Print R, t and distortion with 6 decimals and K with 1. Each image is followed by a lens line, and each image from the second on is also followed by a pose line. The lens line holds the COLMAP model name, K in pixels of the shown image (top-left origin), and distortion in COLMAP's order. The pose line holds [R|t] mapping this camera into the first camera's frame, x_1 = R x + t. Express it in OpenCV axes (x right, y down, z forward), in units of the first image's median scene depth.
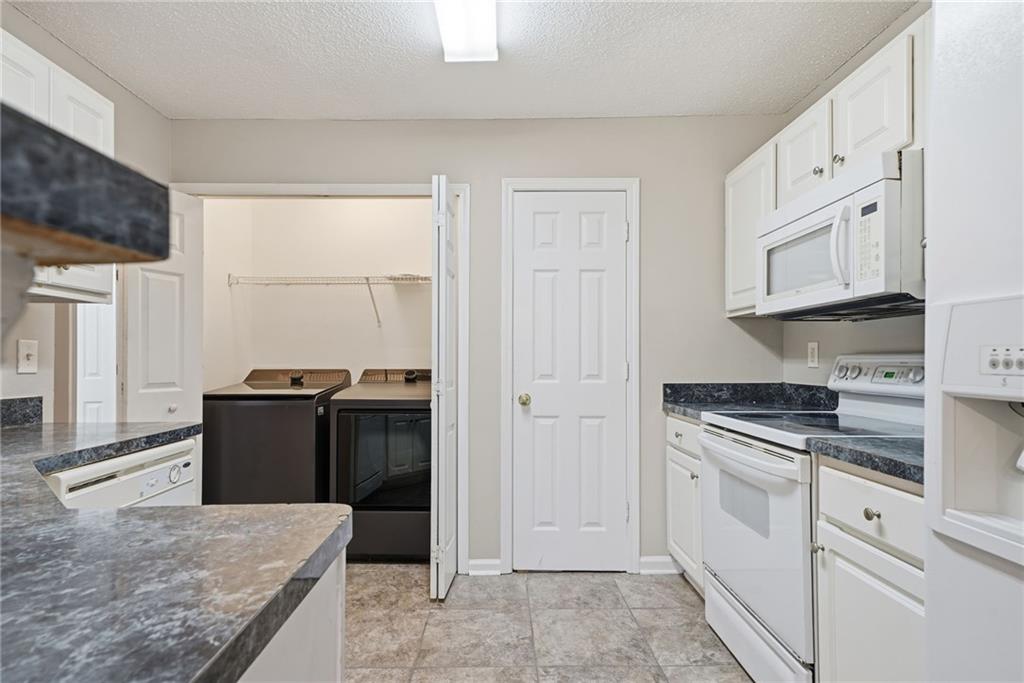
lens RADIAL K [[529.1, 0, 503.2], [0, 529.1, 352.1], [0, 0, 1]] dist [0.014756, 0.001187]
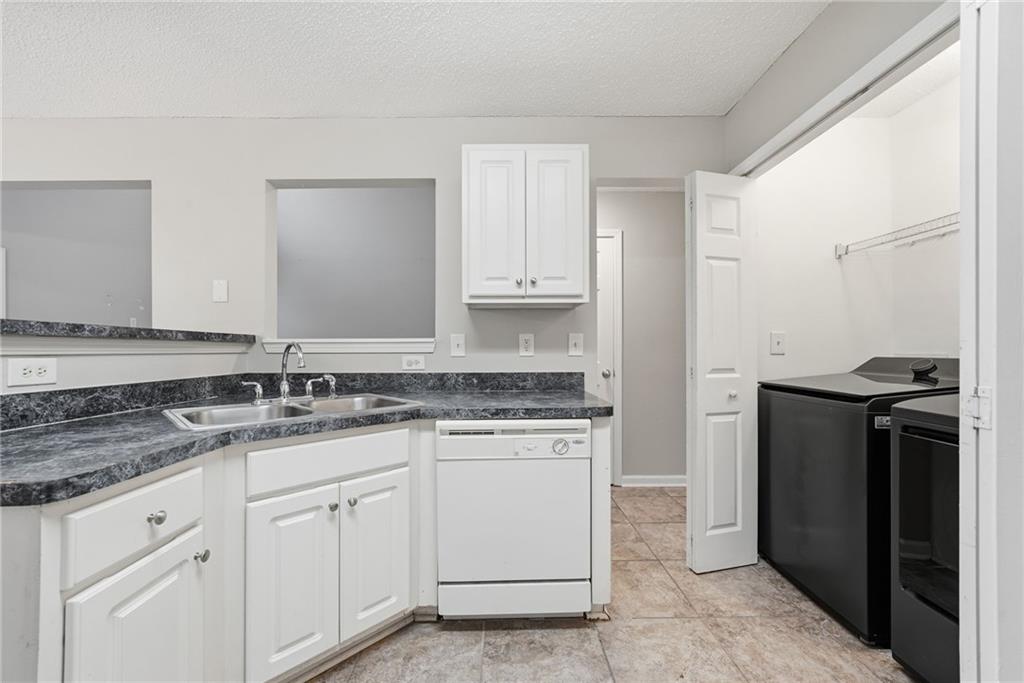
lens RADIAL K [[400.3, 0, 503.4], [0, 400.3, 345.0], [0, 0, 1]] dist [-0.013169, 0.000175]
pose [[-0.009969, -0.011518, -0.999884, 0.196291], [0.020822, 0.999714, -0.011724, 0.015883], [0.999733, -0.020937, -0.009726, 0.727185]]
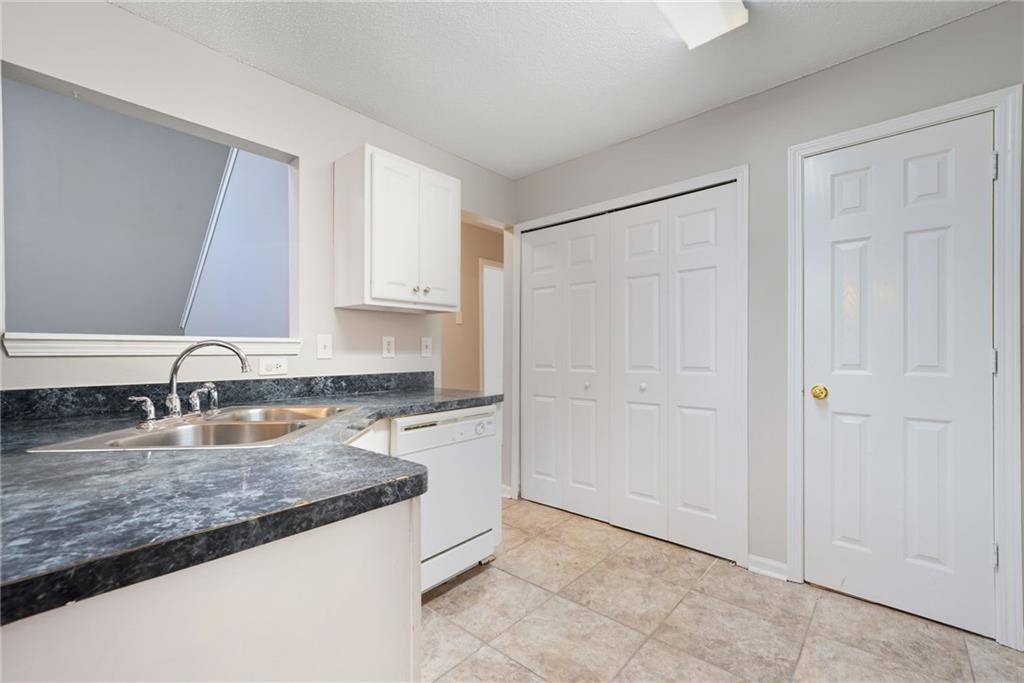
lens RADIAL K [[436.2, 0, 505.3], [0, 436.2, 348.7], [0, 0, 1]] dist [-0.006864, 0.003620]
pose [[0.736356, -0.005314, -0.676574, 0.185094], [0.013834, 0.999878, 0.007202, 0.006402], [0.676453, -0.014663, 0.736340, 0.152615]]
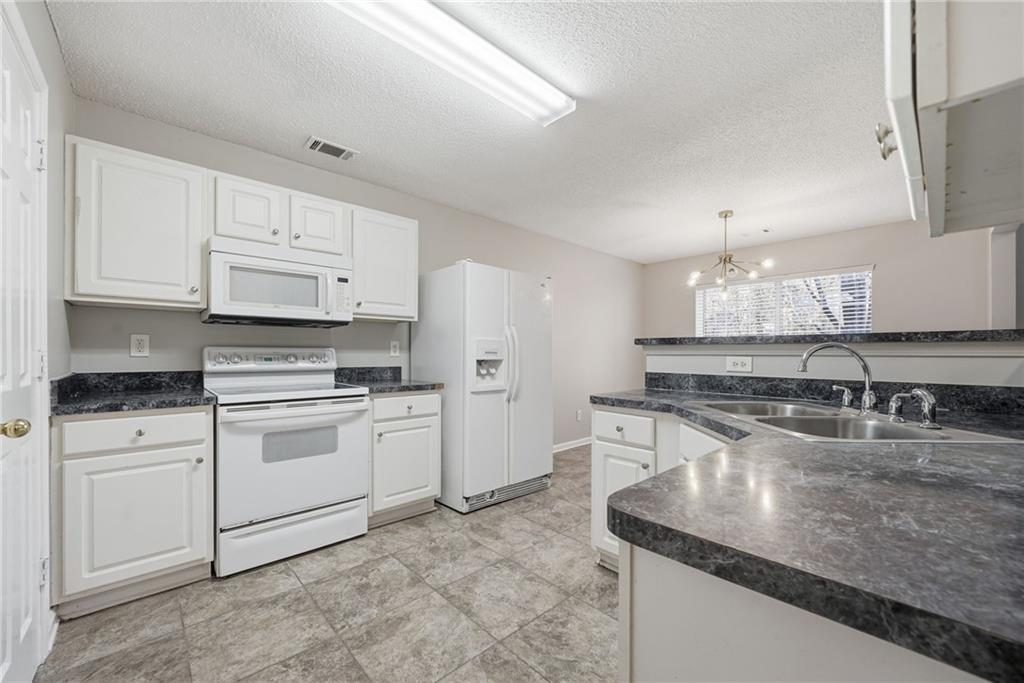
lens RADIAL K [[400.3, 0, 504.8], [0, 400.3, 355.5], [0, 0, 1]] dist [-0.013169, 0.000175]
pose [[-0.666939, -0.004162, 0.745101, -0.669285], [-0.013338, 0.999891, -0.006353, 0.024641], [-0.744993, -0.014175, -0.666921, 1.144129]]
